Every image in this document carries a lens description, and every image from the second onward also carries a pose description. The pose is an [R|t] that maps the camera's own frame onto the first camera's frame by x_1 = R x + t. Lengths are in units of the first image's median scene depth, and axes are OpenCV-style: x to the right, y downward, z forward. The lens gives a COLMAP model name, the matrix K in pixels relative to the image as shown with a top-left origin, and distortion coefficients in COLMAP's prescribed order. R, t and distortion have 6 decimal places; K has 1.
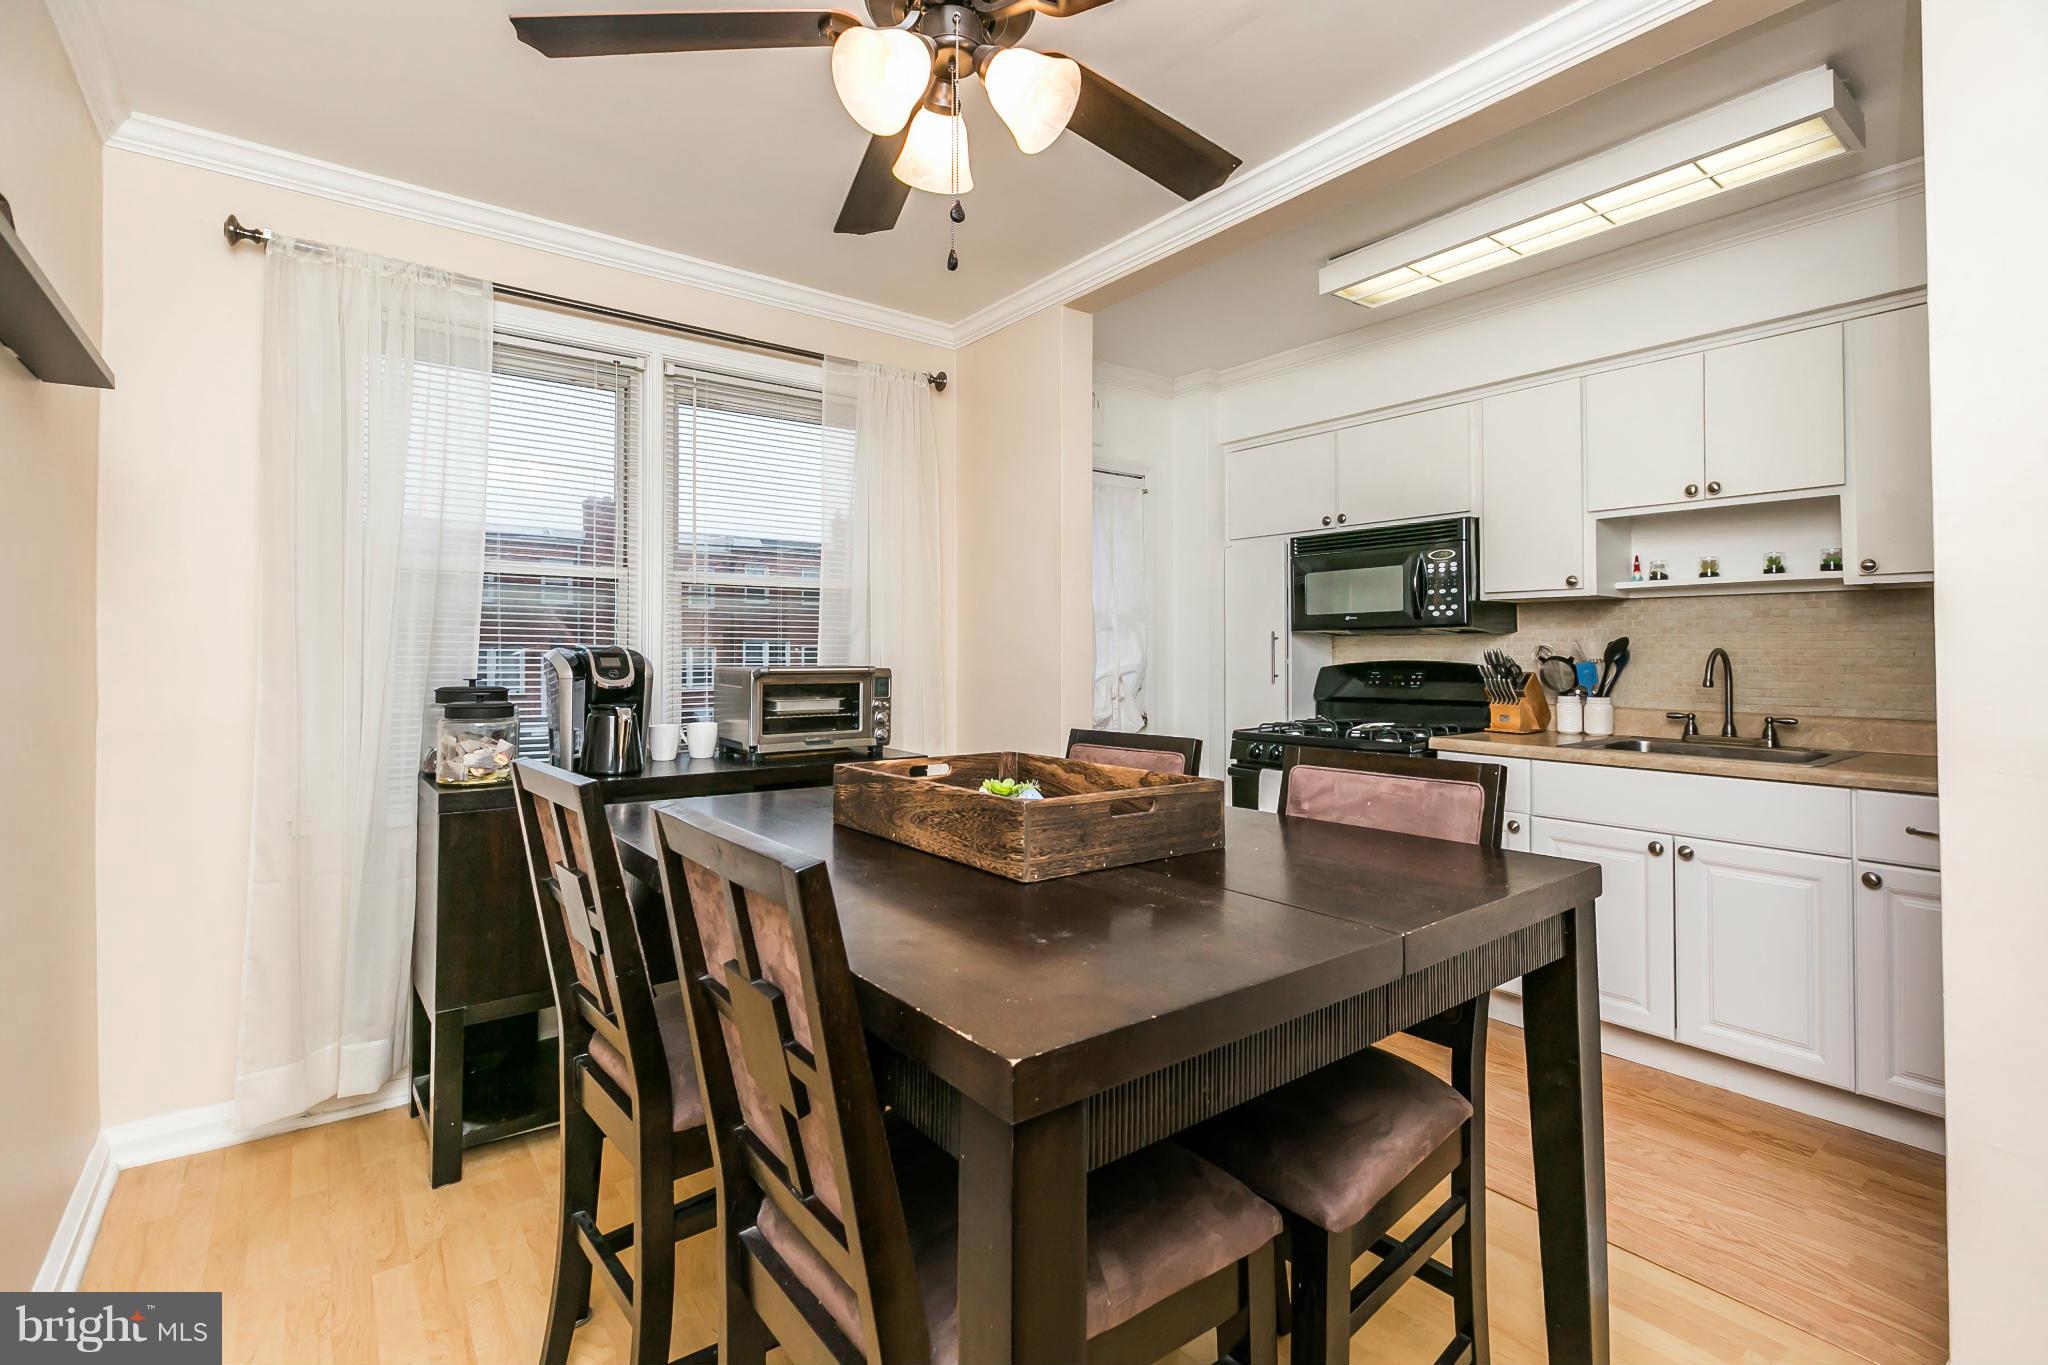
lens RADIAL K [[906.6, 0, 1030.9], [0, 906.6, 638.3], [0, 0, 1]] dist [-0.002520, -0.000366]
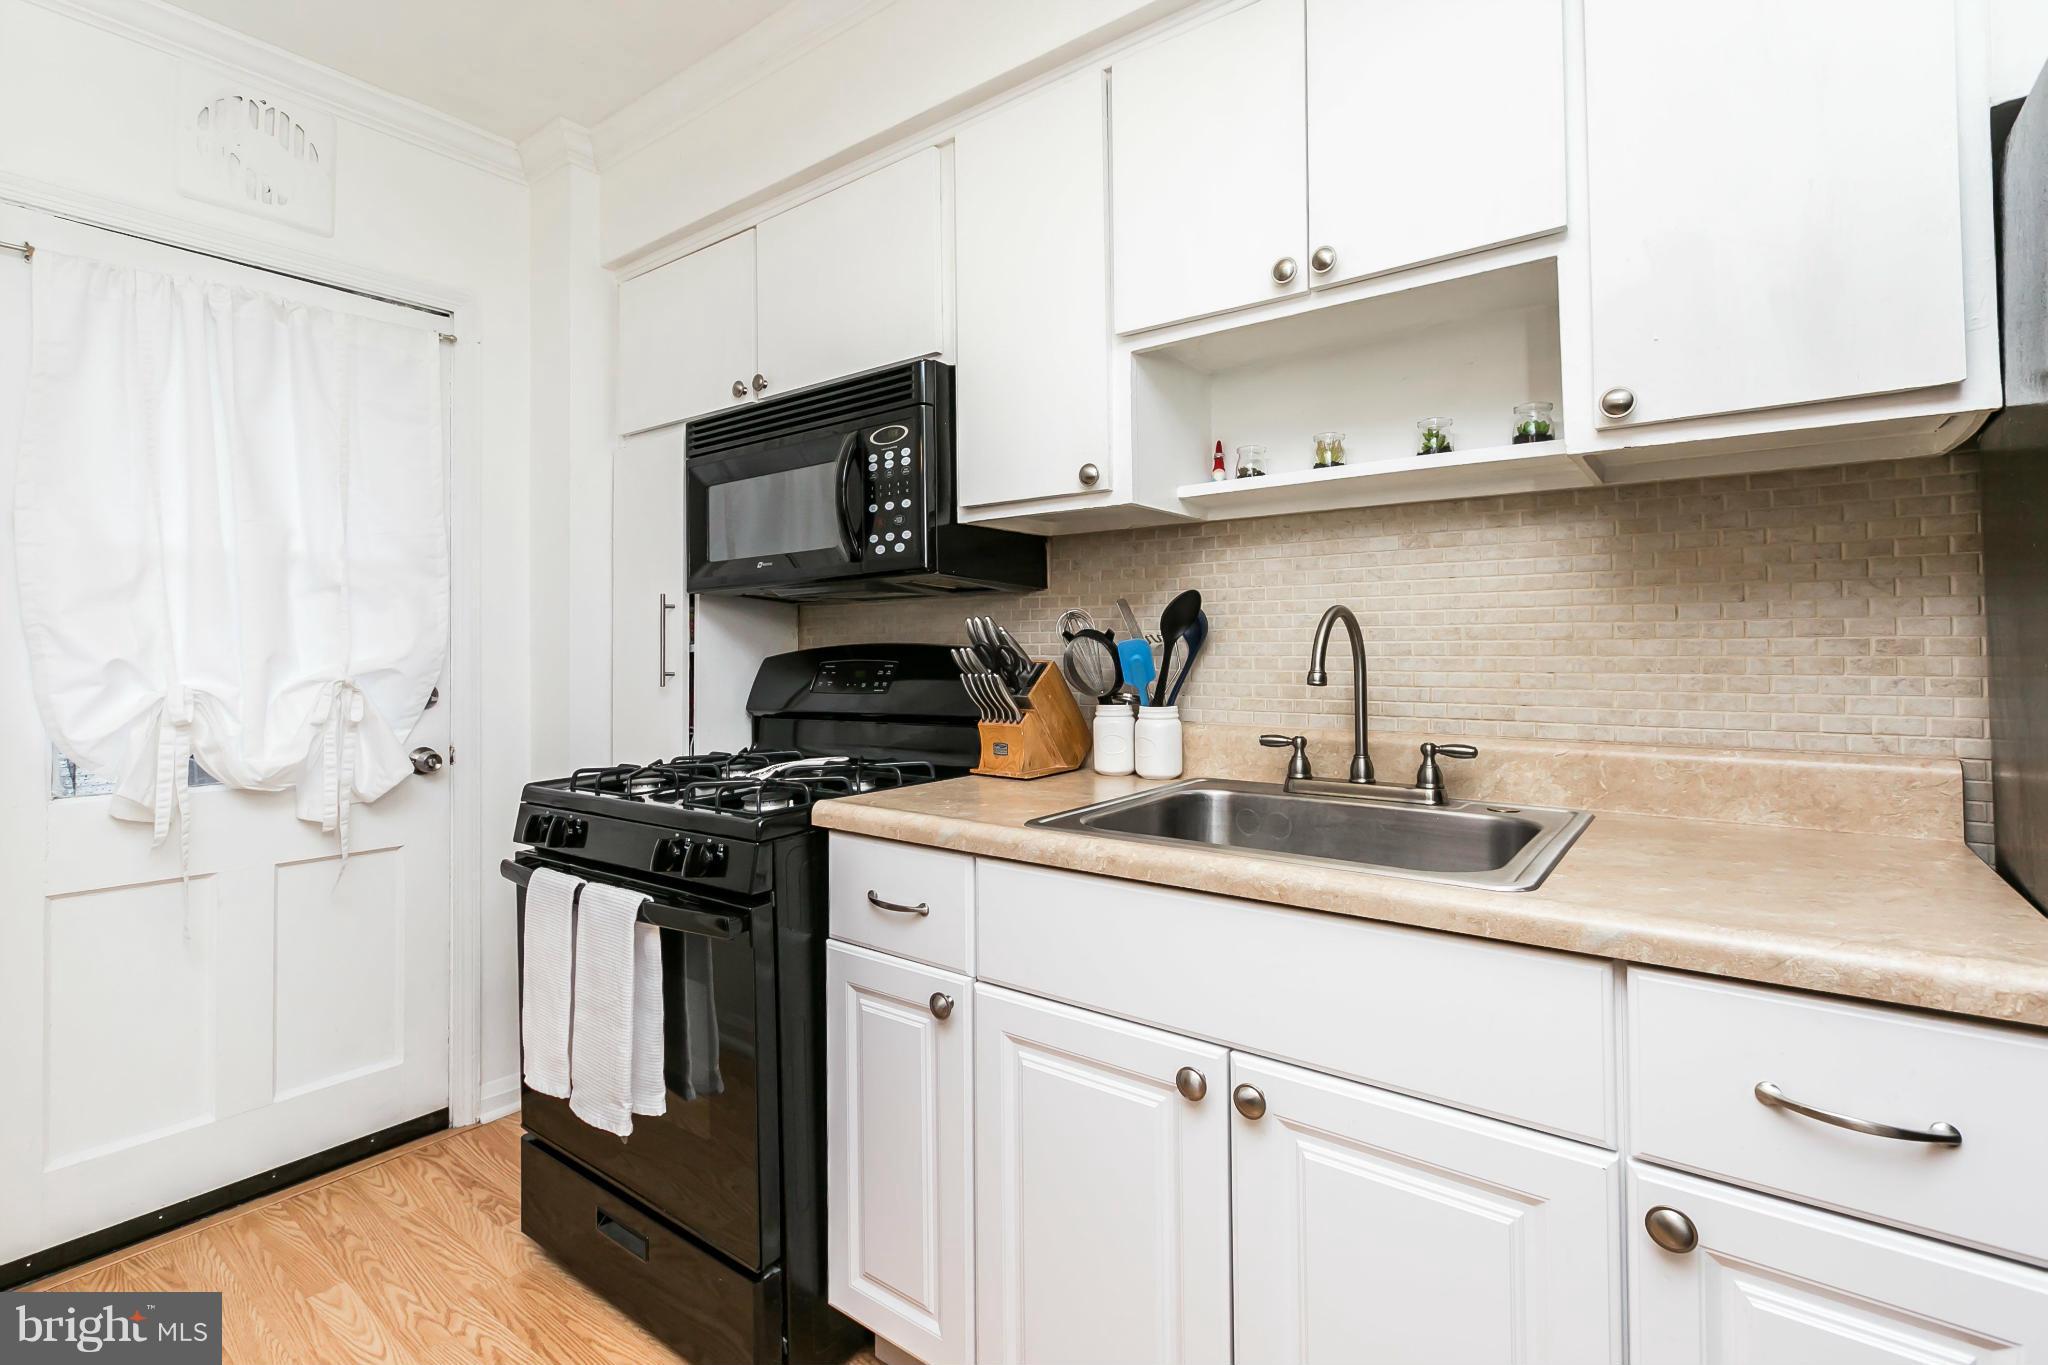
lens RADIAL K [[933.8, 0, 1024.2], [0, 933.8, 628.6], [0, 0, 1]] dist [0.003491, 0.000282]
pose [[0.964742, -0.003755, 0.263172, 0.395337], [0.005289, 0.999973, -0.005120, 0.021451], [-0.263146, 0.006331, 0.964735, 0.476651]]
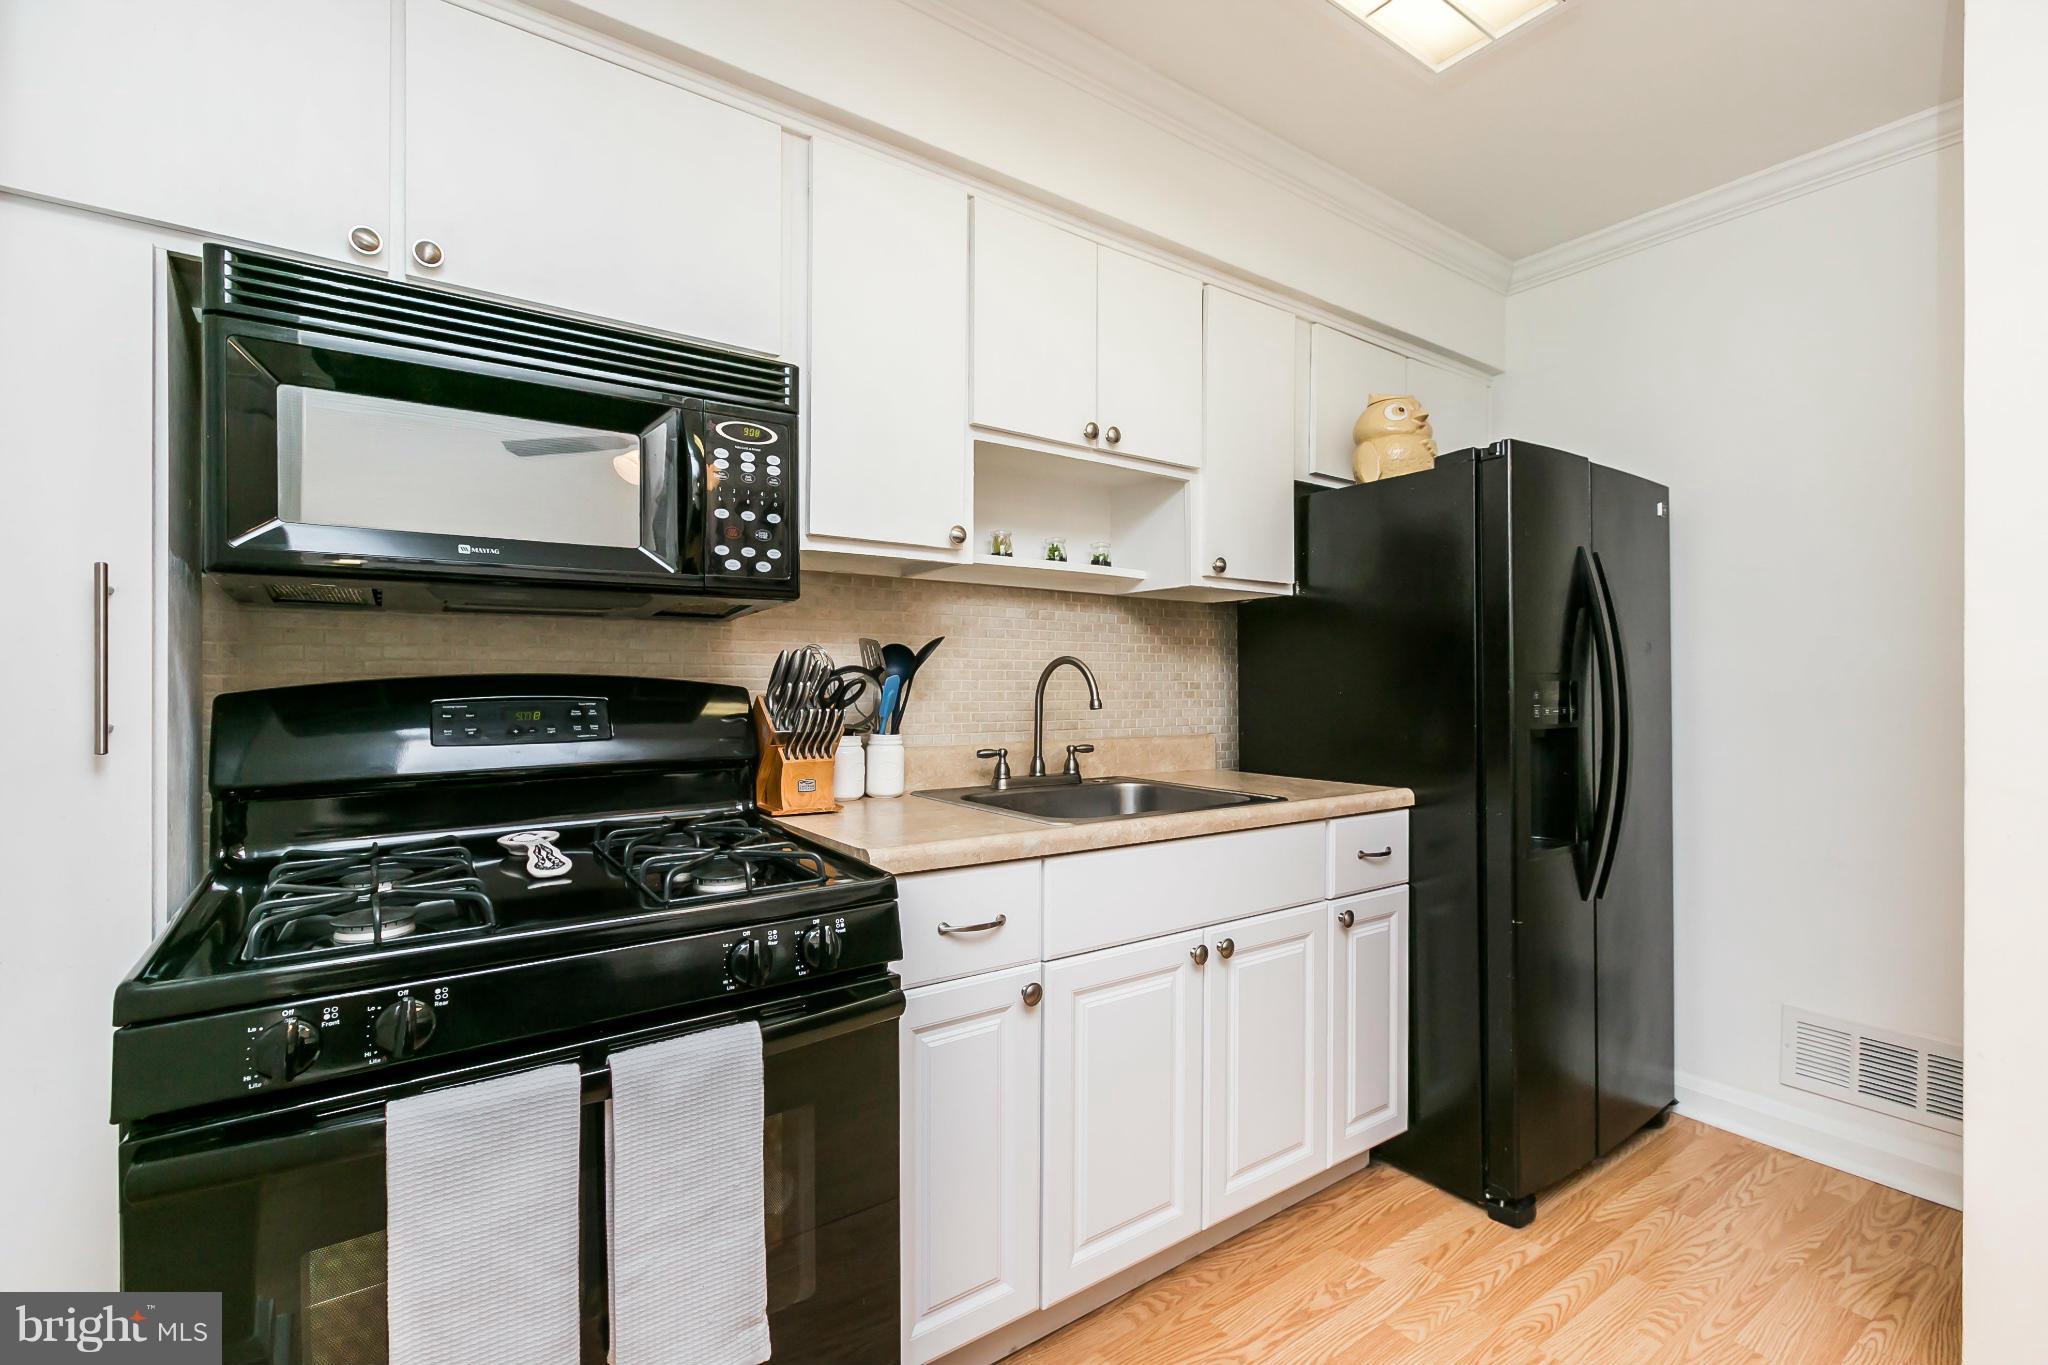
lens RADIAL K [[878.2, 0, 1011.6], [0, 878.2, 683.5], [0, 0, 1]] dist [0.001494, 0.000086]
pose [[0.064546, -0.001252, 0.997914, 0.033648], [-0.018002, 0.999835, 0.002419, 0.027247], [-0.997752, -0.018121, 0.064513, 0.858131]]
